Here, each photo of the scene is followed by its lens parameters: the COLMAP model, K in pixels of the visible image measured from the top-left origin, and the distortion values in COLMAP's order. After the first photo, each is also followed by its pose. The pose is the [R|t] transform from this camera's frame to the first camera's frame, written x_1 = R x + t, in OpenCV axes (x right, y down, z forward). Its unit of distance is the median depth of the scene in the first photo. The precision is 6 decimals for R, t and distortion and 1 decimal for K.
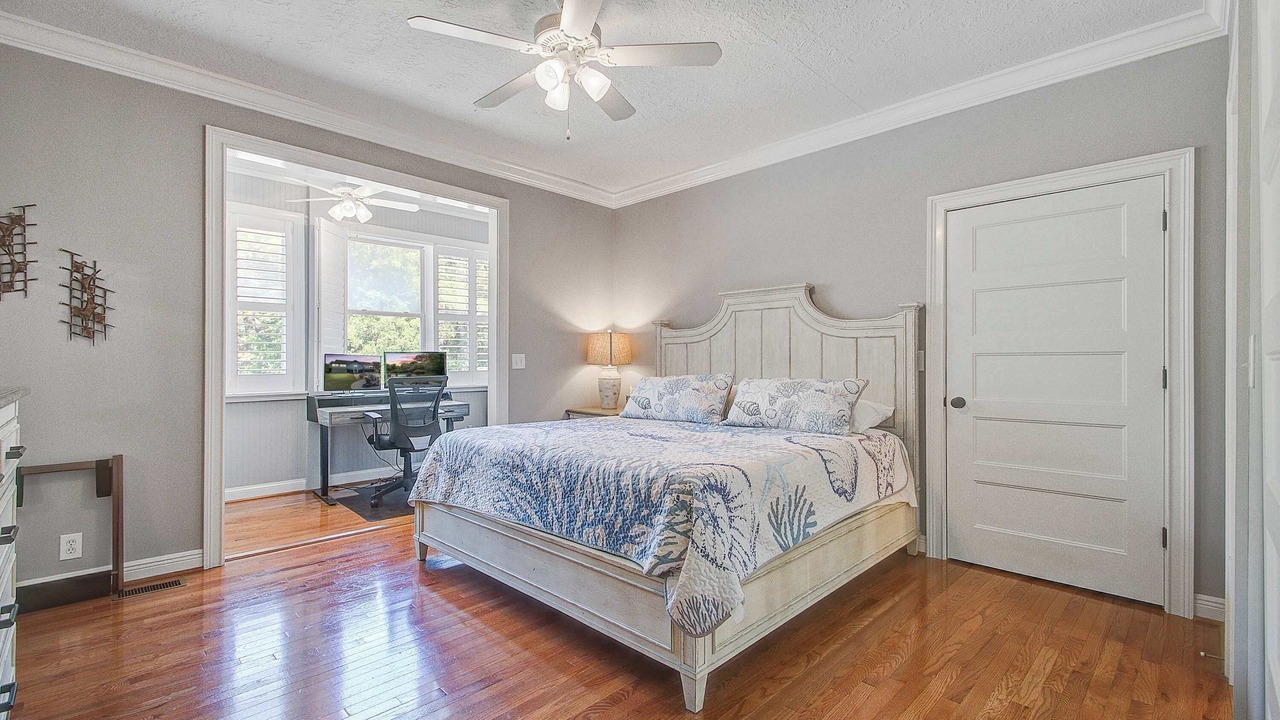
lens RADIAL K [[568.2, 0, 639.0], [0, 568.2, 364.9], [0, 0, 1]] dist [0.004052, 0.000177]
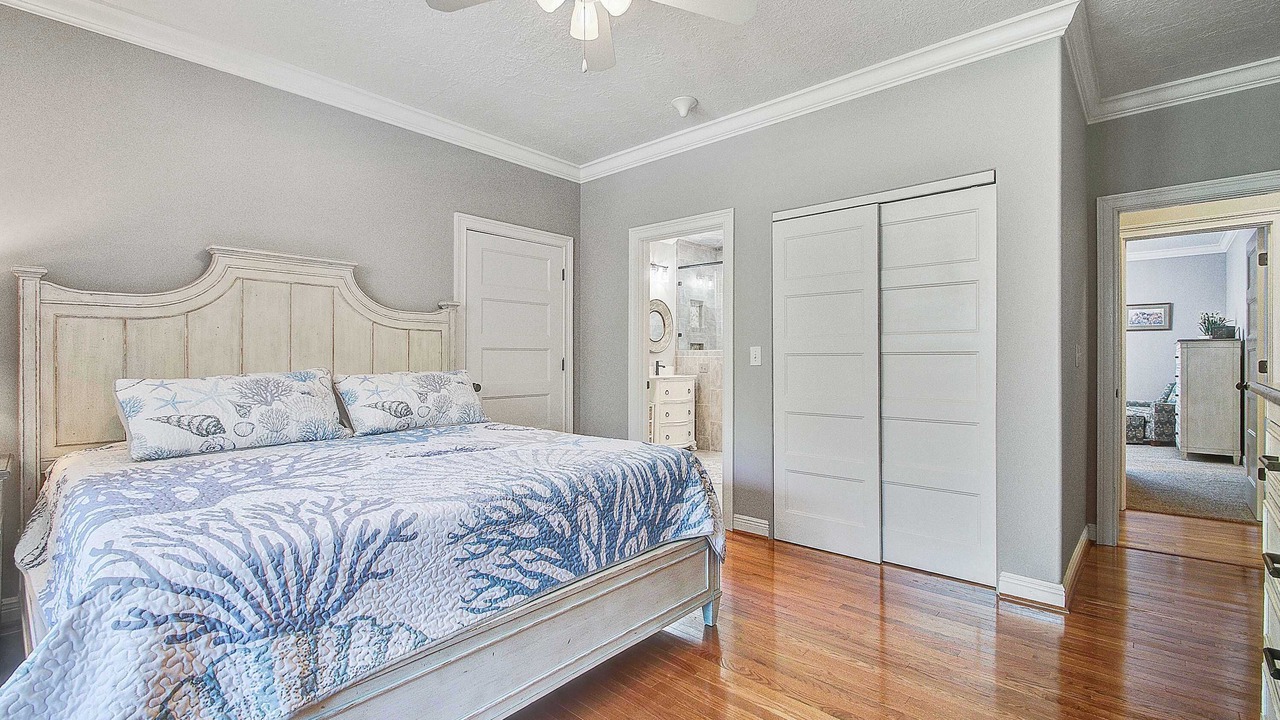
lens RADIAL K [[568.2, 0, 639.2], [0, 568.2, 356.7], [0, 0, 1]] dist [0.004052, 0.000177]
pose [[-0.053879, -0.000331, 0.998547, -0.922089], [-0.000488, 1.000000, 0.000305, -0.002163], [-0.998547, -0.000471, -0.053880, 0.962835]]
